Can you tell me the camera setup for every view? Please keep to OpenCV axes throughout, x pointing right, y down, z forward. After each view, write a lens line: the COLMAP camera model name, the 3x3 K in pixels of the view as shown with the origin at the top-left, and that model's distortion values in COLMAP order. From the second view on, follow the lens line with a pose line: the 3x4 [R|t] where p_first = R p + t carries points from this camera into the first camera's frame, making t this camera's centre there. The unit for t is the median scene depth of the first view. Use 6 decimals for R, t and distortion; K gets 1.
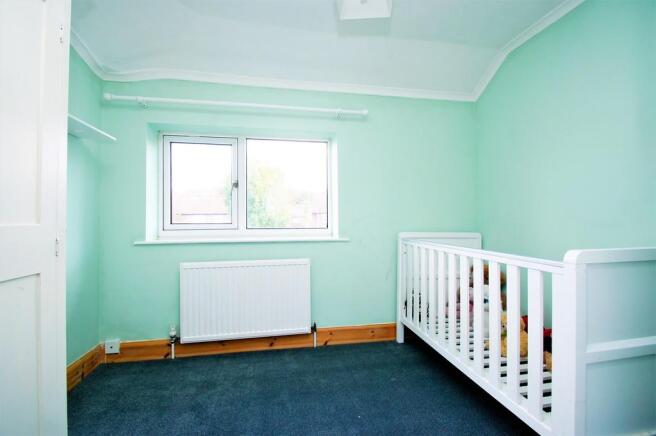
lens RADIAL K [[300.0, 0, 321.3], [0, 300.0, 218.3], [0, 0, 1]] dist [0.003396, -0.008768]
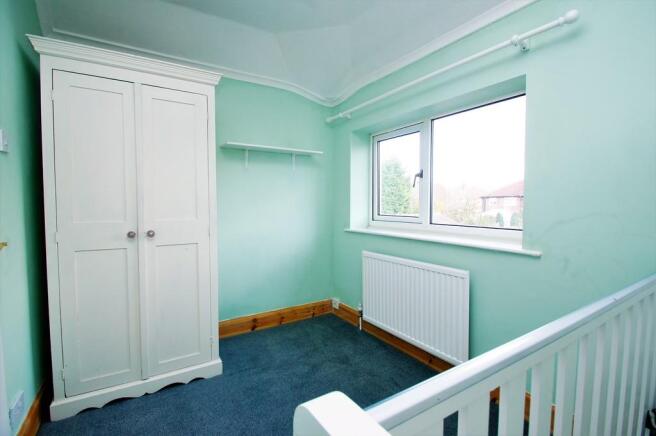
lens RADIAL K [[310.7, 0, 328.0], [0, 310.7, 218.0], [0, 0, 1]] dist [-0.003995, -0.000760]
pose [[0.359379, 0.051728, -0.931757, 0.571550], [0.010361, 0.998180, 0.059411, -0.045696], [0.933134, -0.031005, 0.358189, 0.451619]]
